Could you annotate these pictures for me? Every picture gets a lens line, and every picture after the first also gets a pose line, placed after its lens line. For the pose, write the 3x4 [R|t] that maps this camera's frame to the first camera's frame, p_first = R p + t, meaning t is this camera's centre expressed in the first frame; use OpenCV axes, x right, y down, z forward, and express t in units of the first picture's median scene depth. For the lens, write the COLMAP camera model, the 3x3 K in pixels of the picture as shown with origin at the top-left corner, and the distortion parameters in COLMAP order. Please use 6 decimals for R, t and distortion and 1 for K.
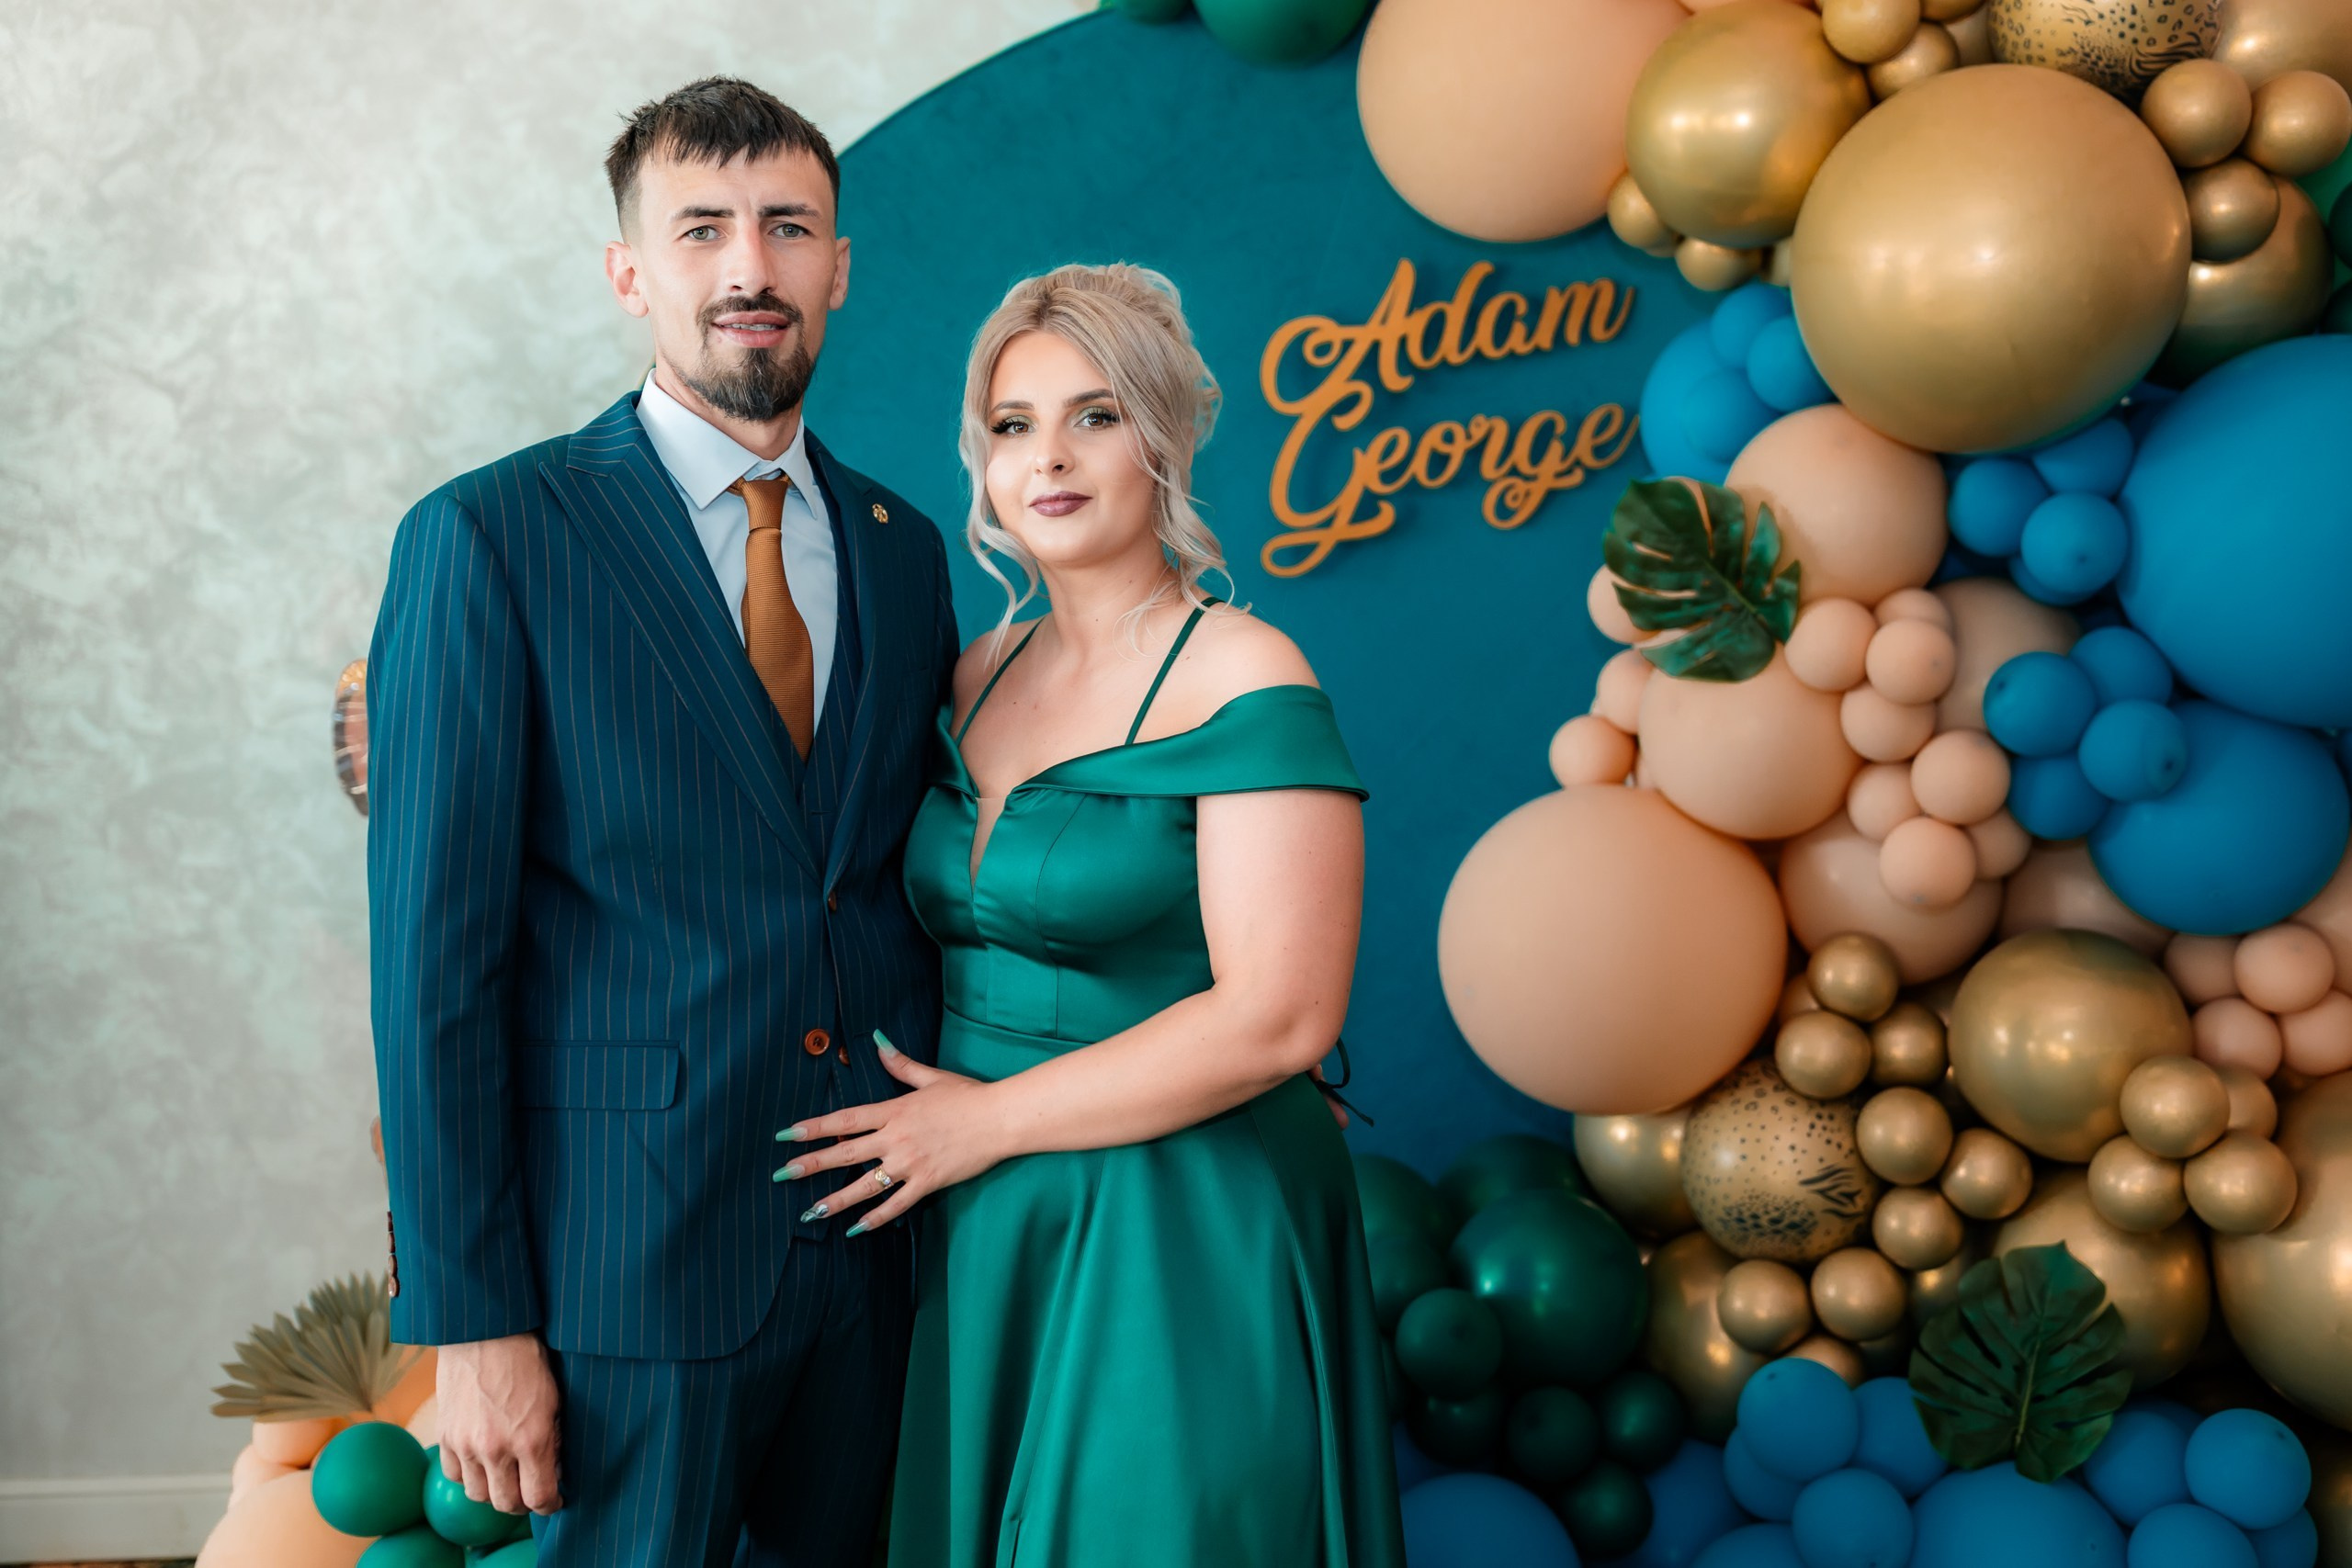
lens RADIAL K [[2342.9, 0, 1136.0], [0, 2342.9, 745.2], [0, 0, 1]] dist [-0.017291, 0.000000]
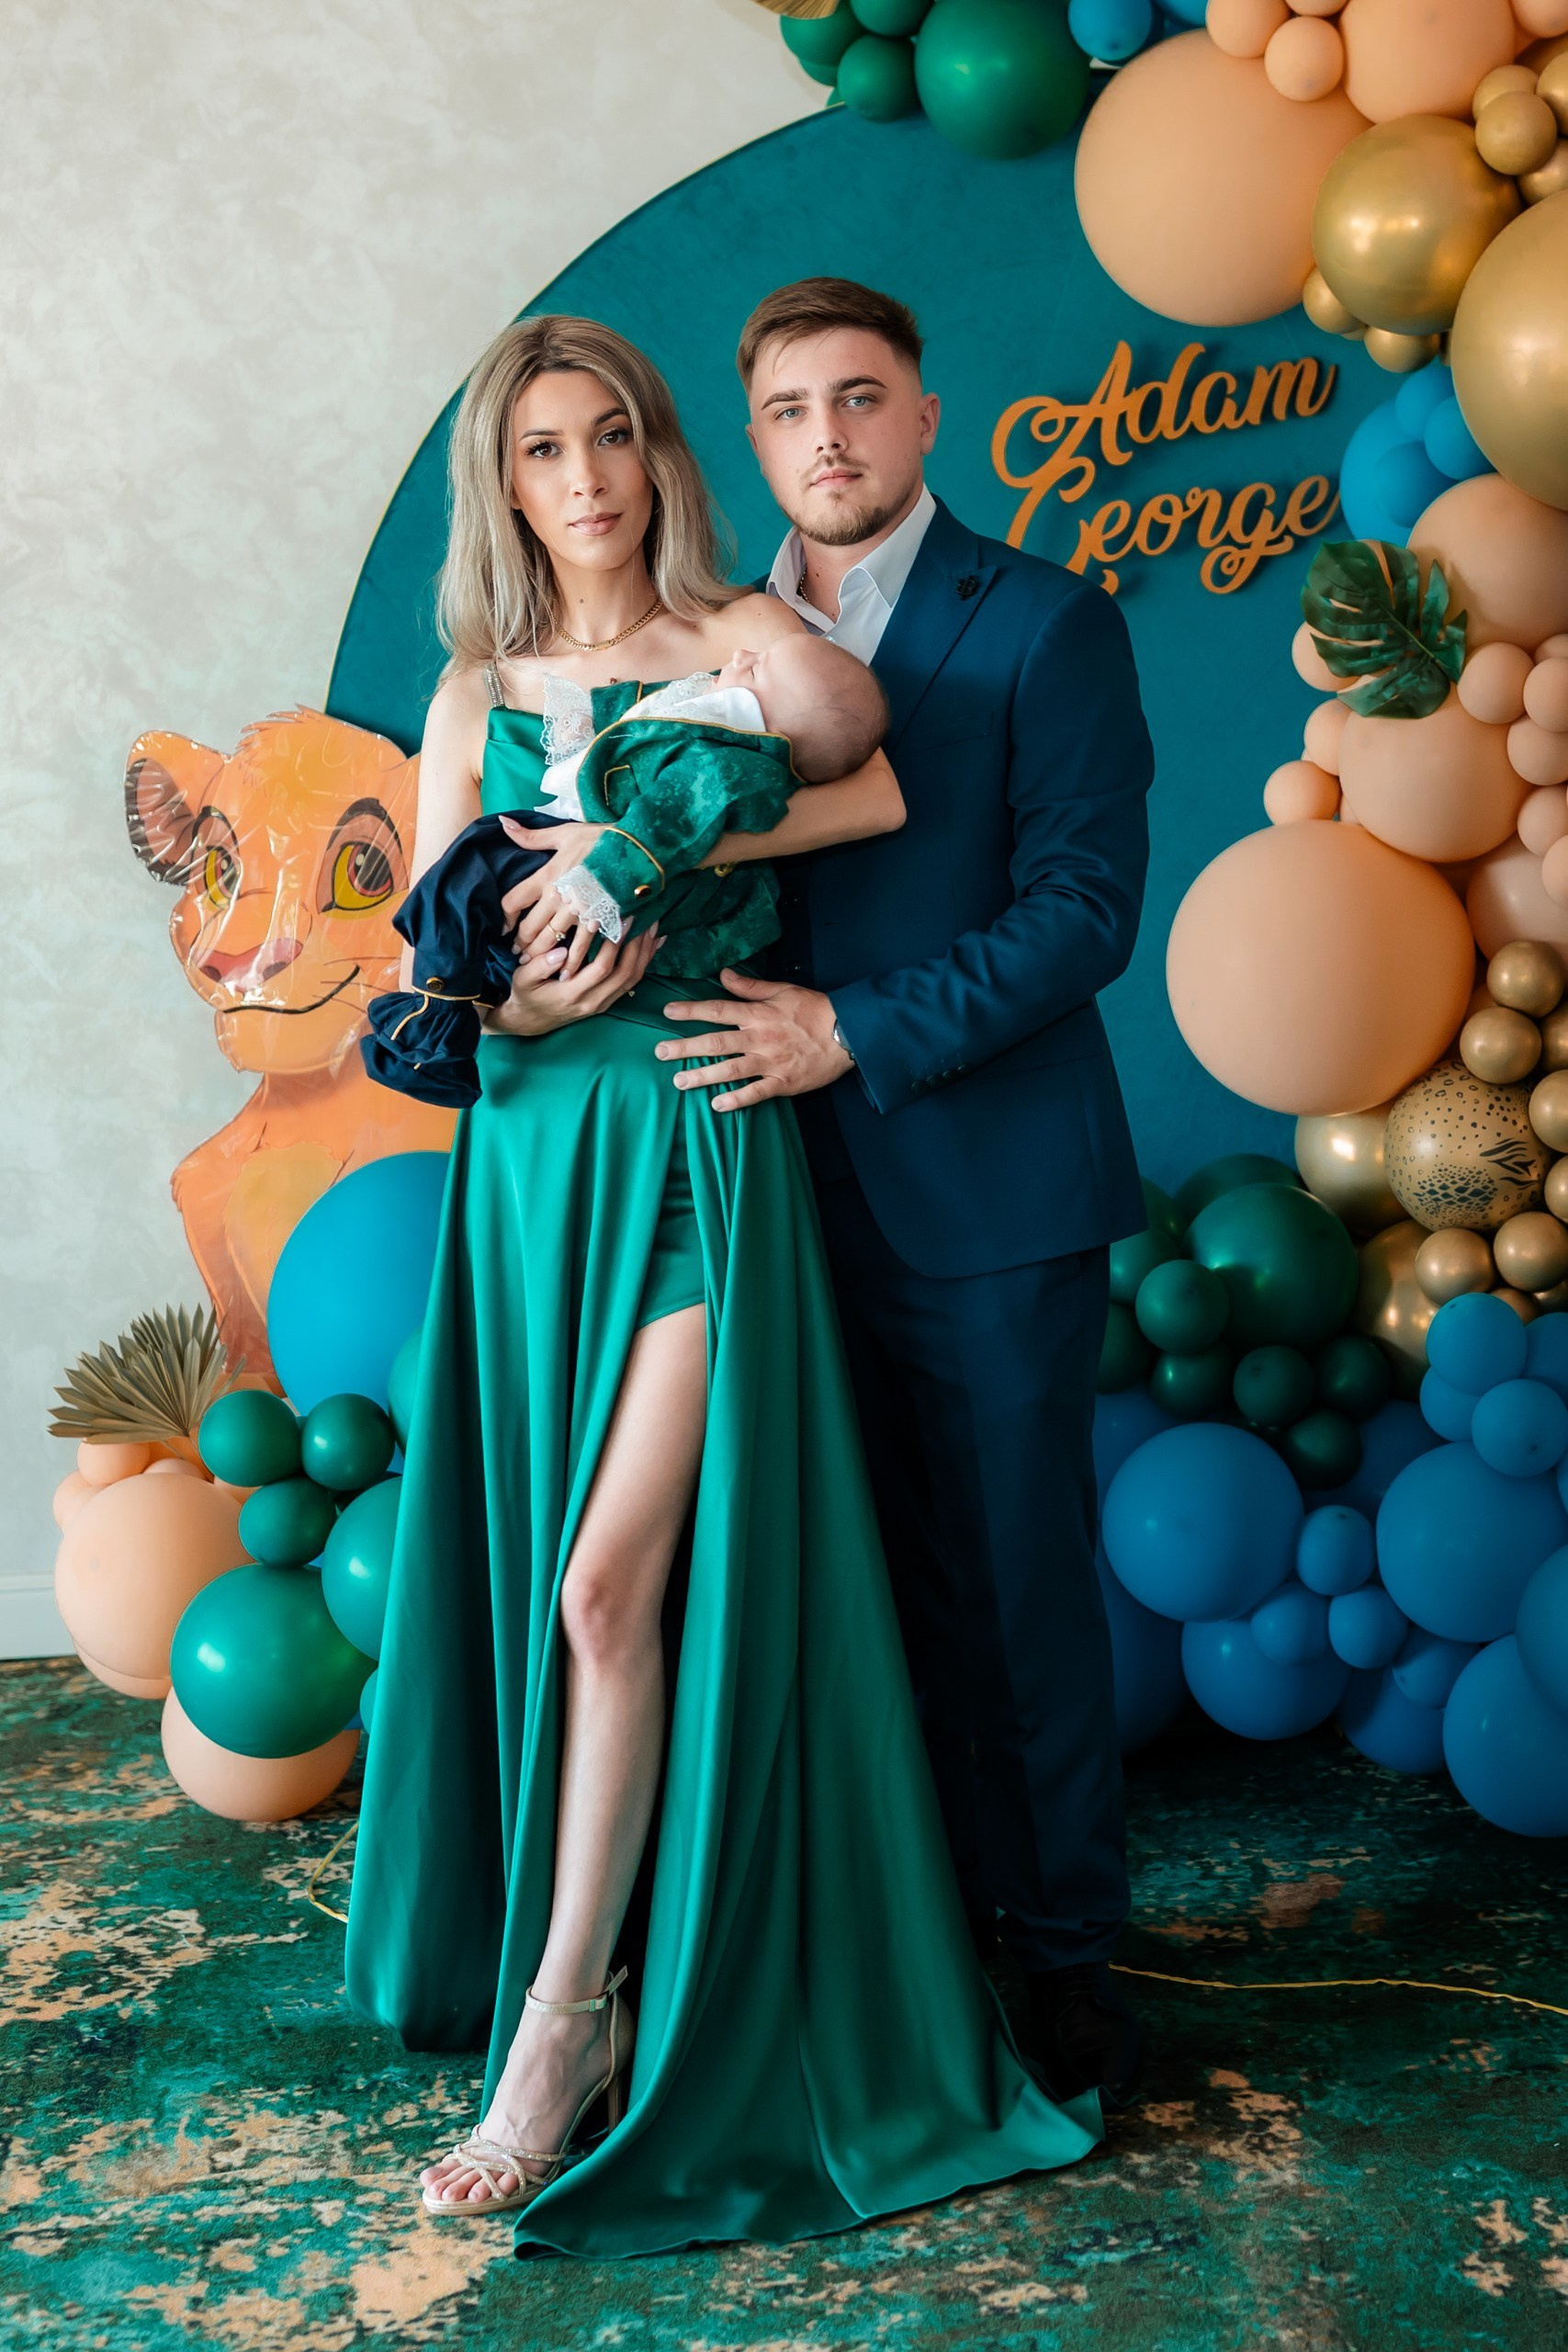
lens RADIAL K [[3255.7, 0, 1036.5], [0, 3255.7, 1148.2], [0, 0, 1]] dist [-0.016398, 0.000000]
pose [[0.995984, -0.027746, 0.085125, -0.065139], [0.022915, 0.998099, 0.057219, 0.079253], [-0.086551, -0.055039, 0.994726, -0.526395]]
